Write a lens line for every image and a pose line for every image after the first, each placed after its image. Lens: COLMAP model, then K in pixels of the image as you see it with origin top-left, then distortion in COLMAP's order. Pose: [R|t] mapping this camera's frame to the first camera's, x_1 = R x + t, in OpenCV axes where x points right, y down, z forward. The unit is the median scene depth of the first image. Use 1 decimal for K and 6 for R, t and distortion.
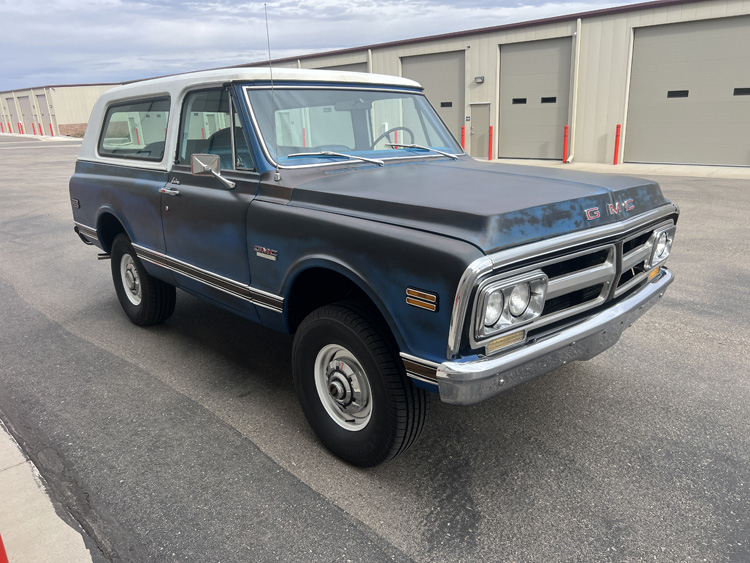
lens RADIAL K [[561.5, 0, 377.2], [0, 561.5, 284.7], [0, 0, 1]] dist [0.060610, -0.072771]
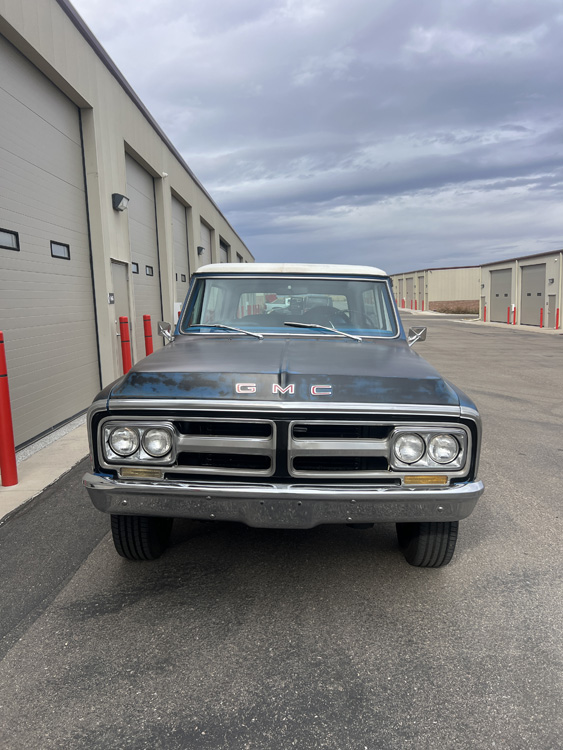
lens RADIAL K [[561.5, 0, 279.8], [0, 561.5, 375.1], [0, 0, 1]] dist [0.060610, -0.072771]
pose [[0.701795, 0.119769, -0.702239, 1.074921], [-0.222207, 0.973387, -0.056053, -0.092241], [0.676836, 0.195380, 0.709732, 0.219785]]
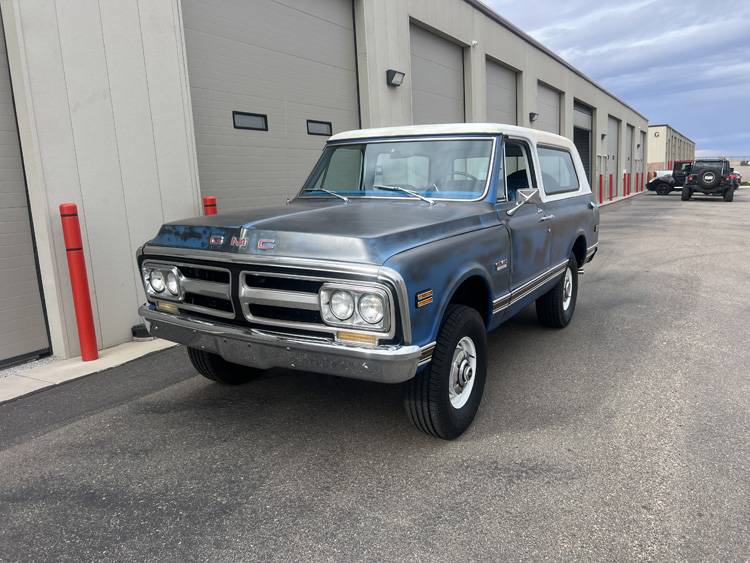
lens RADIAL K [[561.5, 0, 377.2], [0, 561.5, 284.7], [0, 0, 1]] dist [0.060610, -0.072771]
pose [[0.256772, 0.200229, -0.945503, 1.523424], [-0.259842, 0.956585, 0.132010, -0.261488], [0.930887, 0.211785, 0.297653, 0.871378]]
